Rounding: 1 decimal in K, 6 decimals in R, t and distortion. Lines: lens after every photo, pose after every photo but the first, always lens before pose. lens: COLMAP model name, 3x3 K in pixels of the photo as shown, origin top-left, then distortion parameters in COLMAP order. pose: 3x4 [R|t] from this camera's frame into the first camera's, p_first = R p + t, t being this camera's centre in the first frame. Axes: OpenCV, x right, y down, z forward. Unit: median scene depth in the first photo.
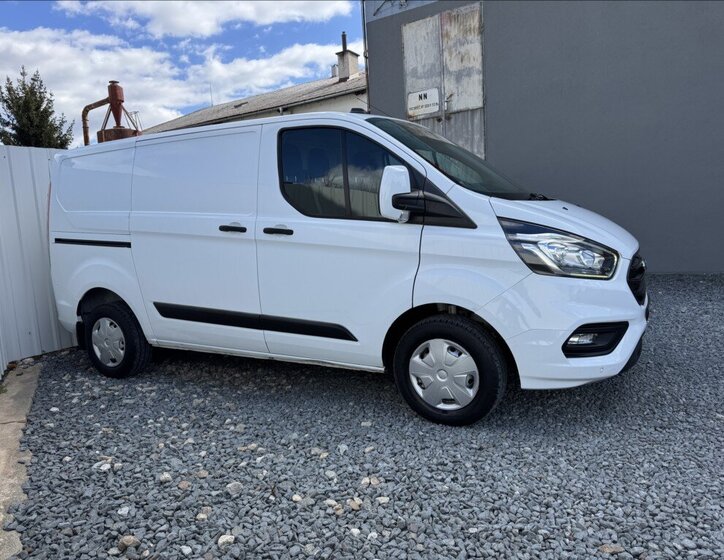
lens RADIAL K [[527.6, 0, 365.8], [0, 527.6, 277.4], [0, 0, 1]] dist [0.016332, -0.013998]
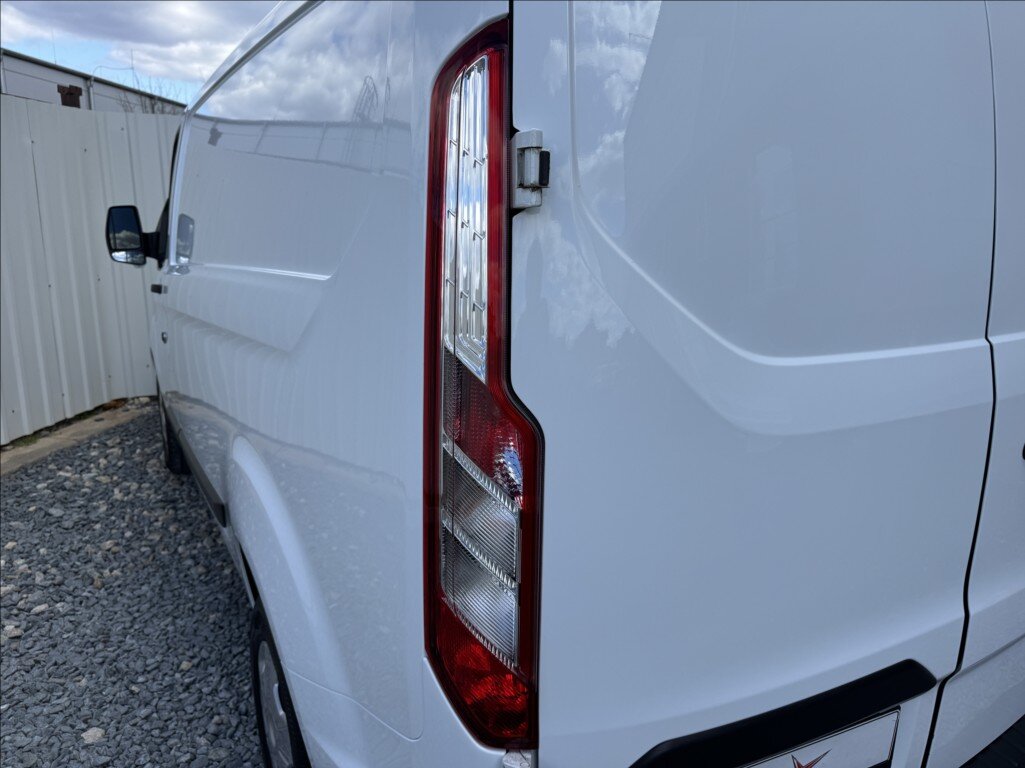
lens RADIAL K [[723.5, 0, 510.9], [0, 723.5, 400.6], [0, 0, 1]] dist [0.023668, -0.021838]
pose [[0.805885, 0.231797, -0.544812, 0.488288], [-0.139569, 0.968620, 0.205661, -0.175804], [0.575387, -0.089700, 0.812947, 0.551140]]
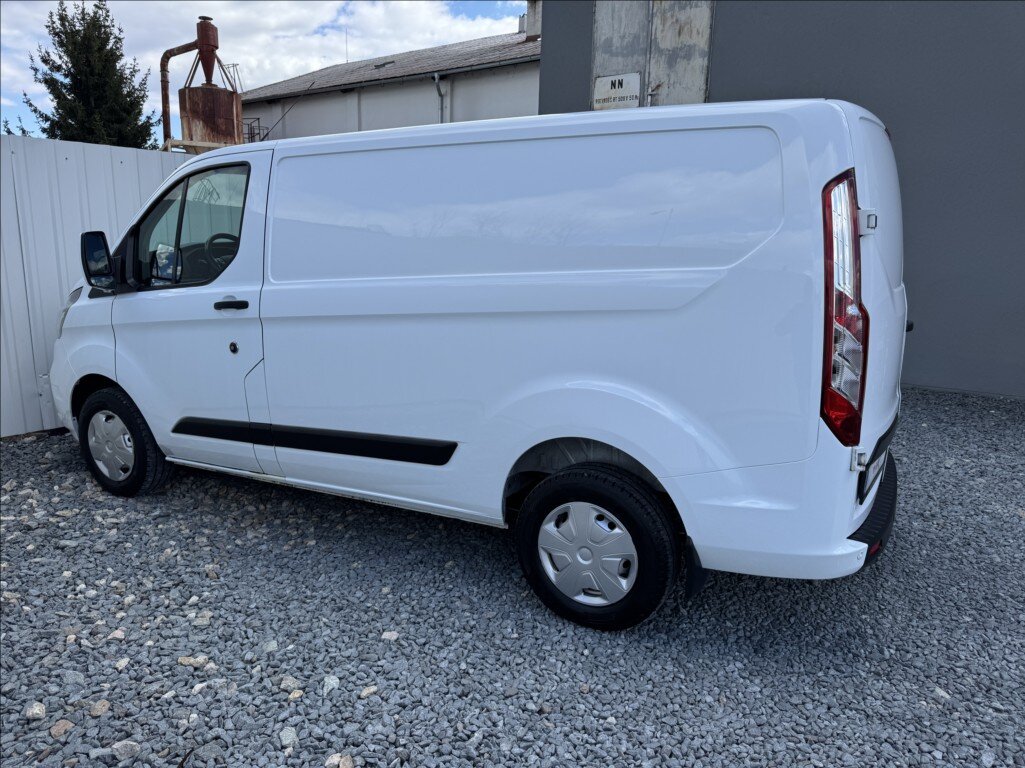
lens RADIAL K [[723.5, 0, 517.1], [0, 723.5, 385.9], [0, 0, 1]] dist [0.023668, -0.021838]
pose [[0.994817, 0.093124, -0.040818, 0.129966], [-0.088917, 0.991501, 0.094974, -0.097151], [0.049316, -0.090853, 0.994643, 0.118627]]
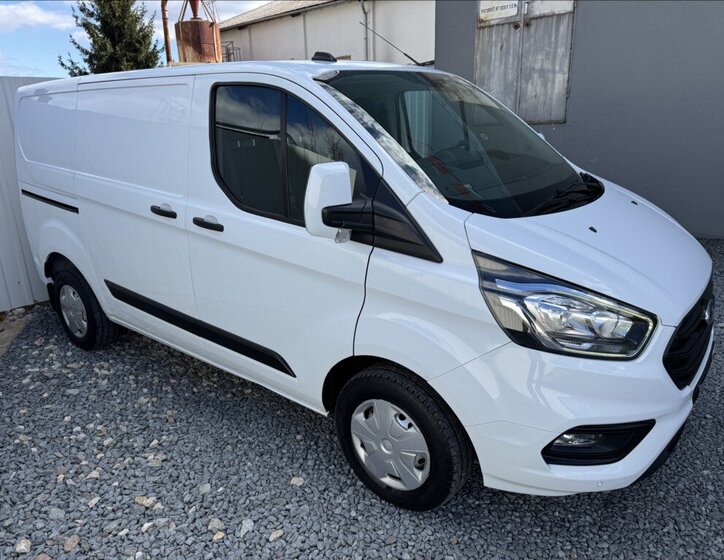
lens RADIAL K [[527.6, 0, 366.2], [0, 527.6, 284.7], [0, 0, 1]] dist [0.016332, -0.013998]
pose [[0.984647, 0.082098, -0.154044, 0.161135], [-0.050126, 0.978310, 0.200988, -0.143963], [0.167204, -0.190181, 0.967406, 0.230243]]
